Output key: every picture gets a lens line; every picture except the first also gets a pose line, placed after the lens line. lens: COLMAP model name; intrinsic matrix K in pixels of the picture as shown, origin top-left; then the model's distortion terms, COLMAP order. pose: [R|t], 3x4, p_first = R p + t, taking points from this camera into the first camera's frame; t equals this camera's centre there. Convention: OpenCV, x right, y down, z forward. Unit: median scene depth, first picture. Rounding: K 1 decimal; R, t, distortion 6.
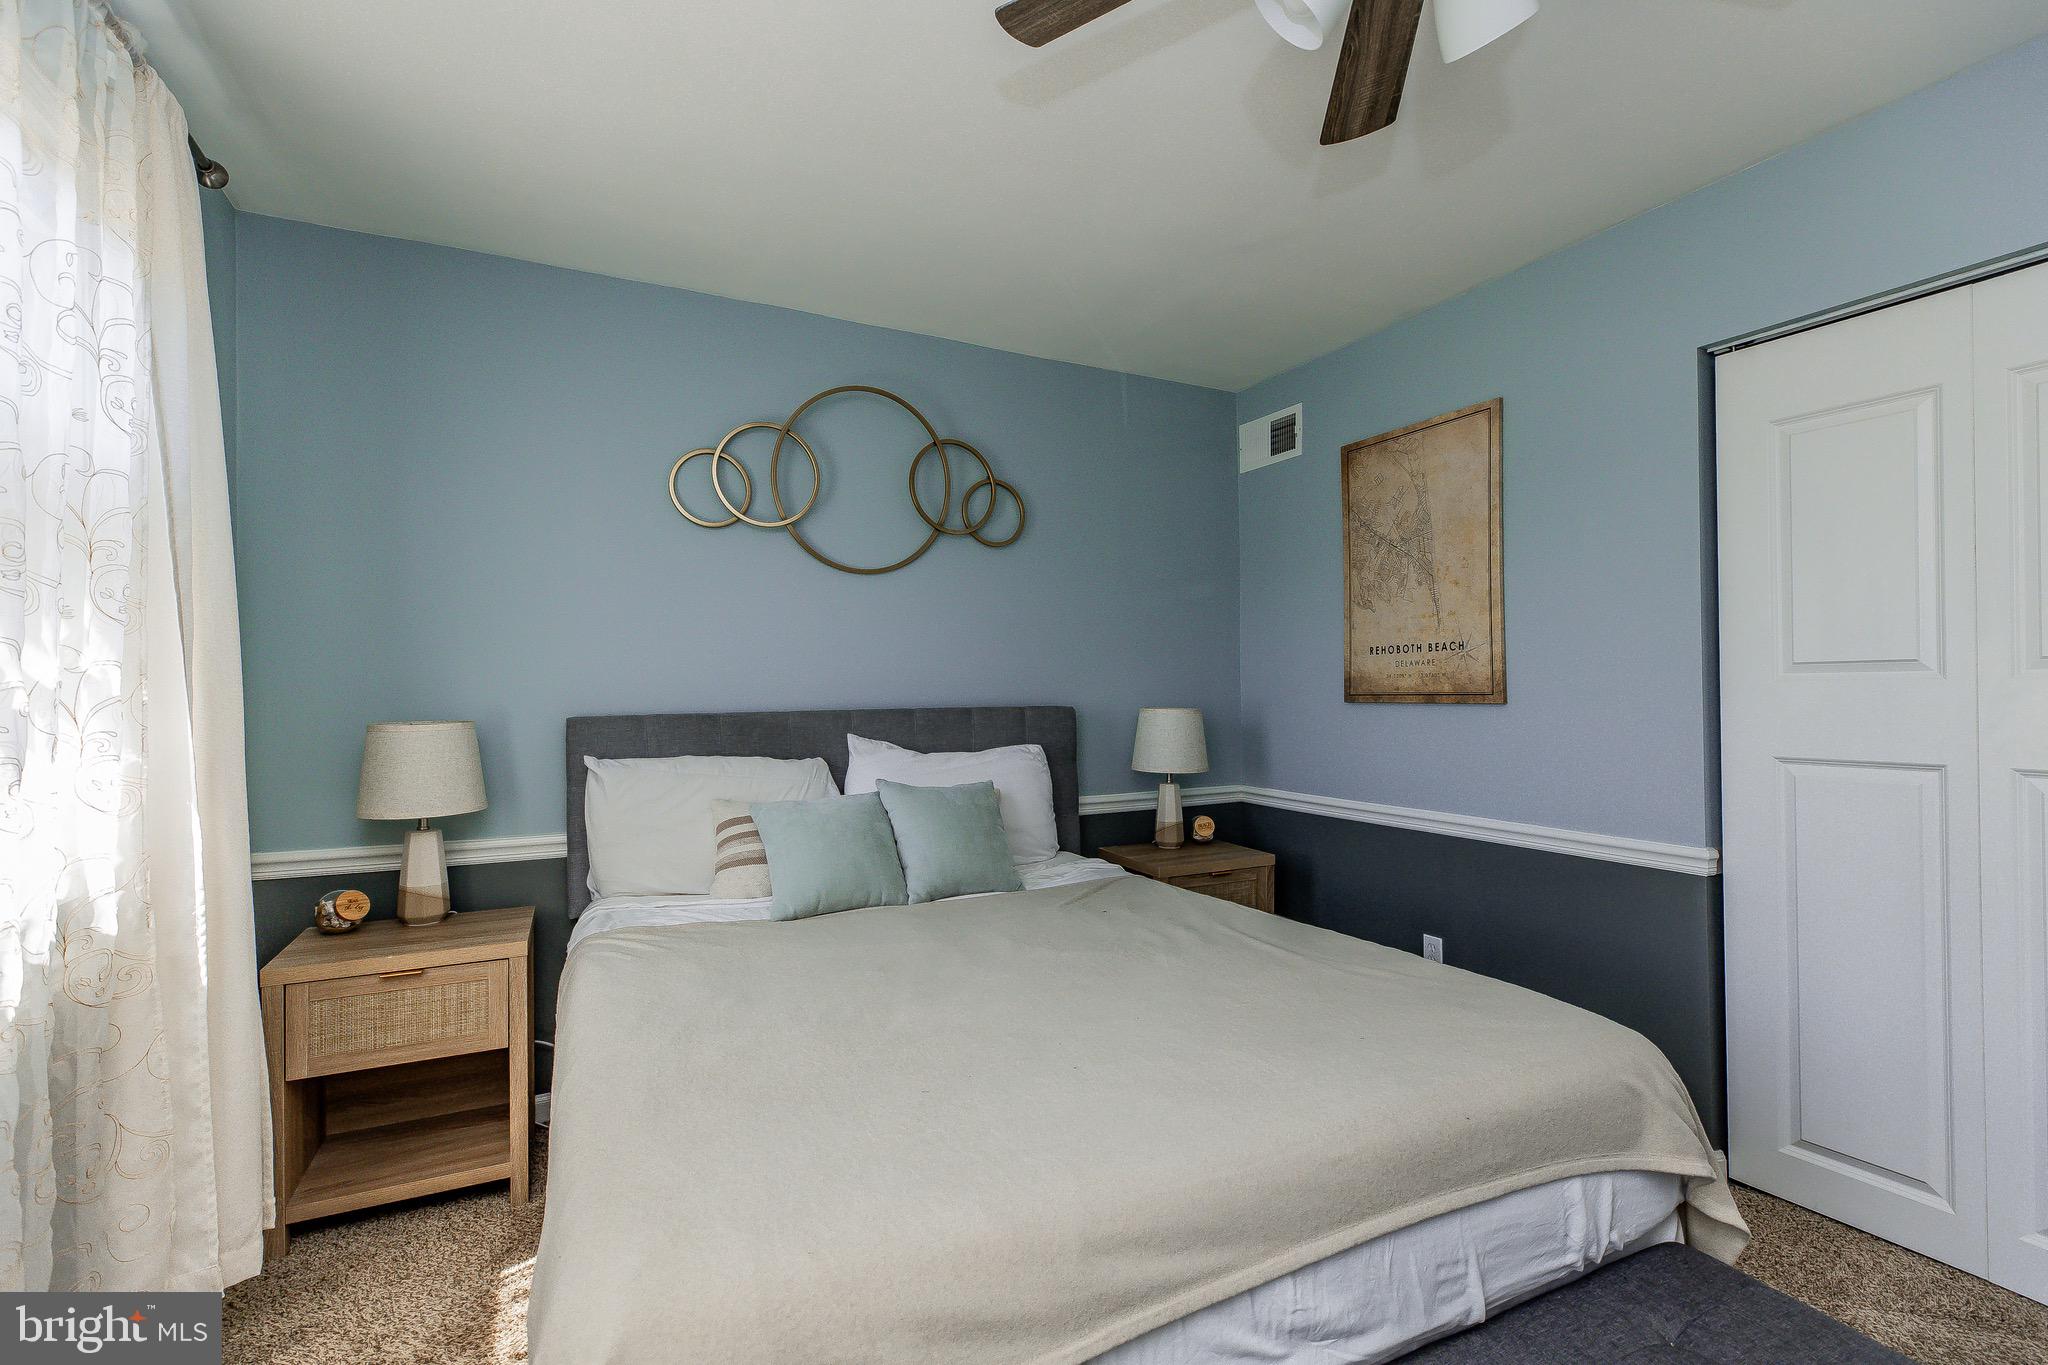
lens RADIAL K [[945.4, 0, 1024.1], [0, 945.4, 689.6], [0, 0, 1]] dist [0.004250, 0.000852]
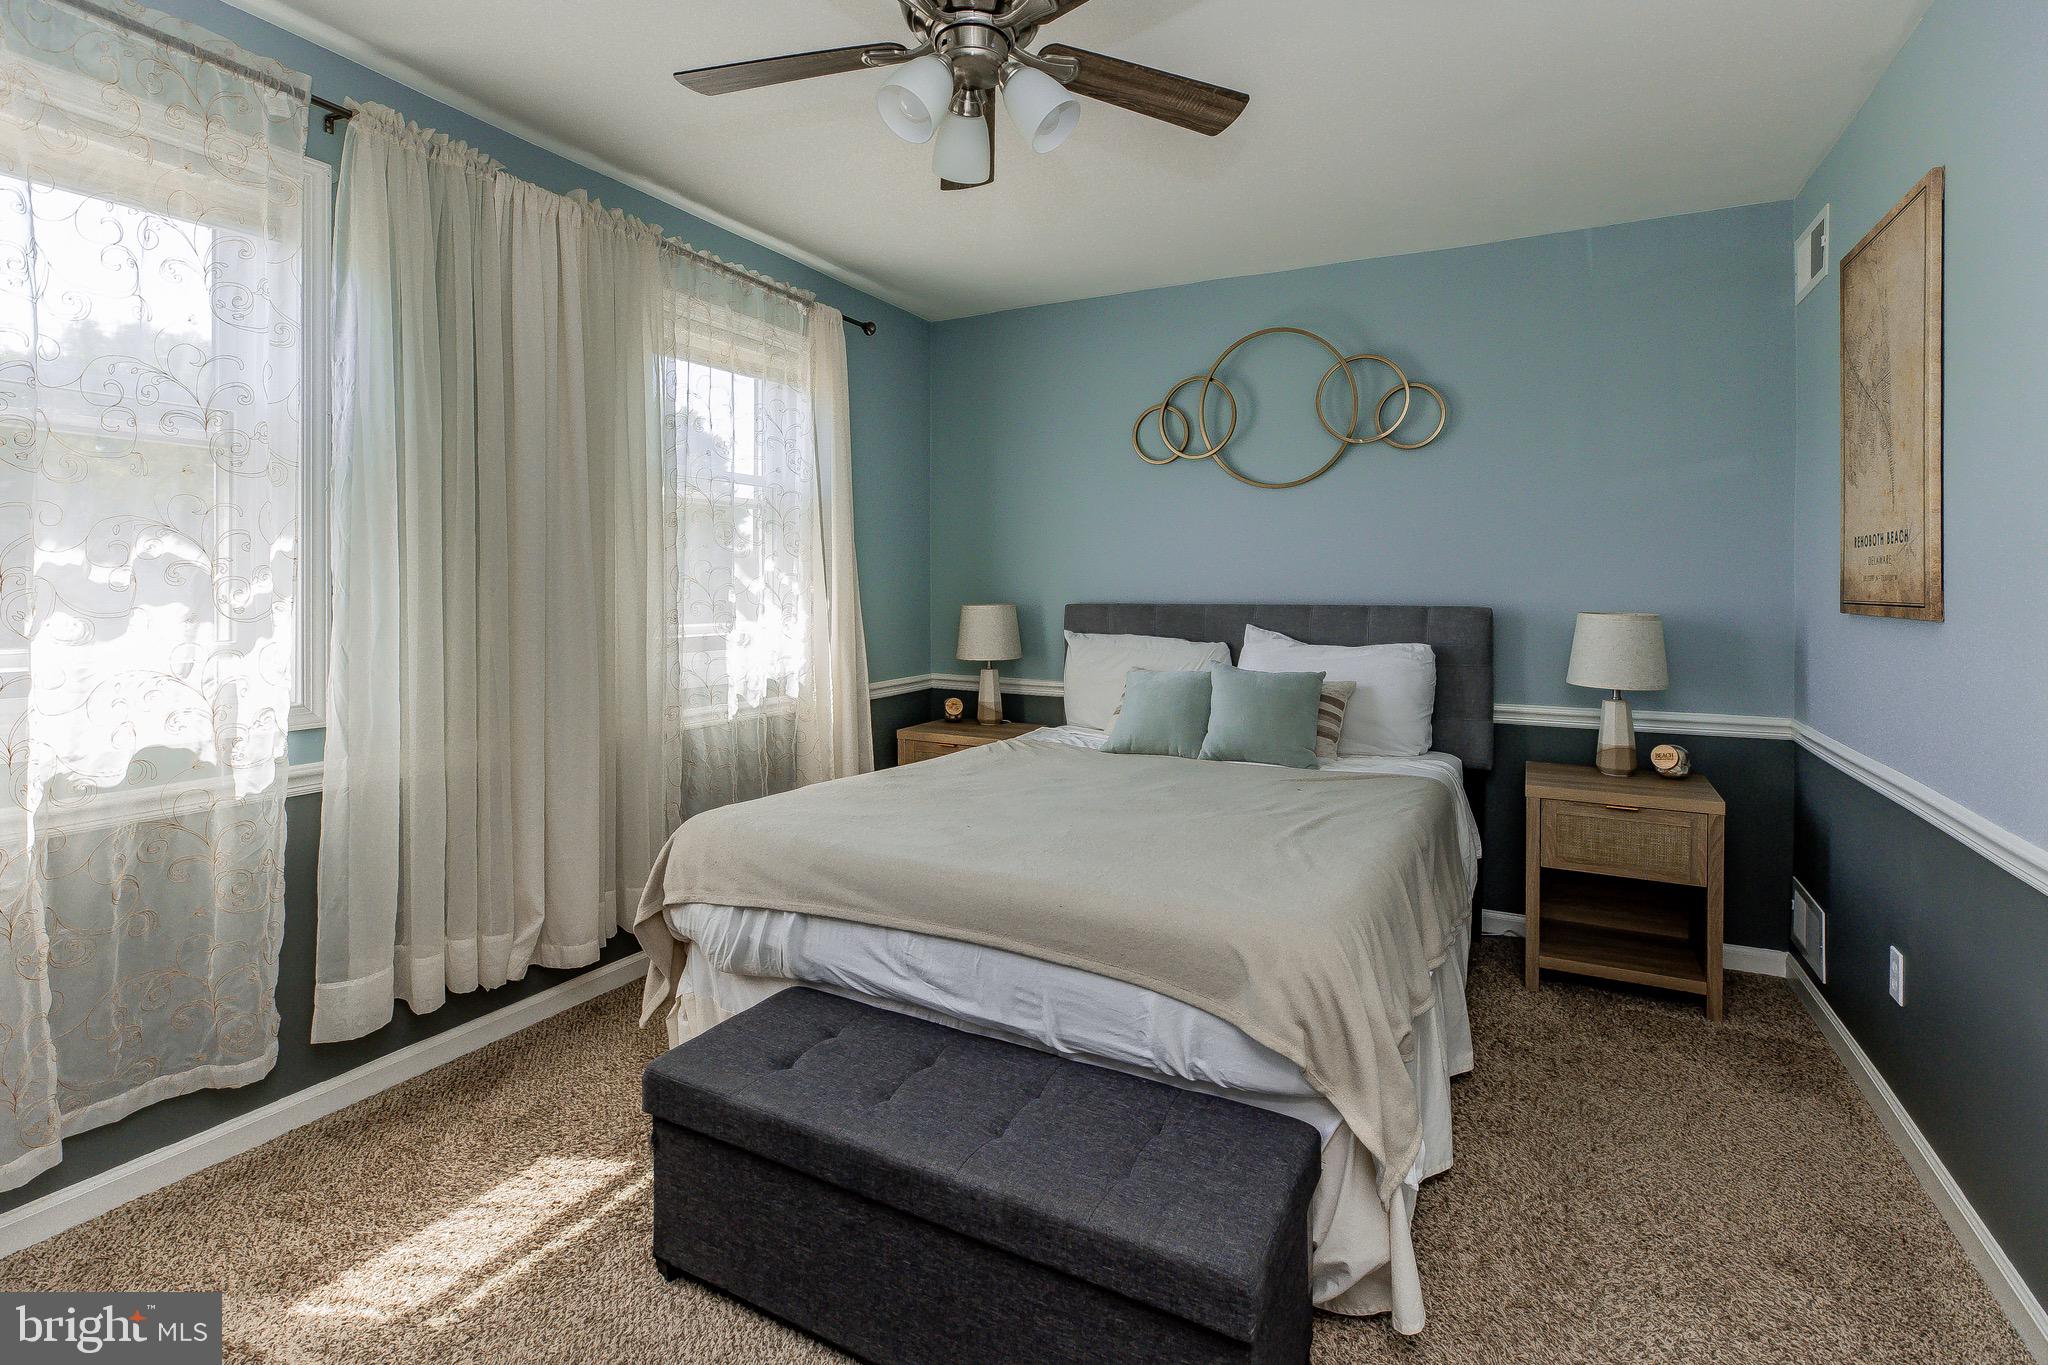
lens RADIAL K [[945.4, 0, 1006.5], [0, 945.4, 599.8], [0, 0, 1]] dist [0.004250, 0.000852]
pose [[0.571285, 0.022959, -0.820431, 0.614946], [-0.006647, 0.999705, 0.023347, -0.010560], [0.820725, -0.007884, 0.571269, 0.058232]]
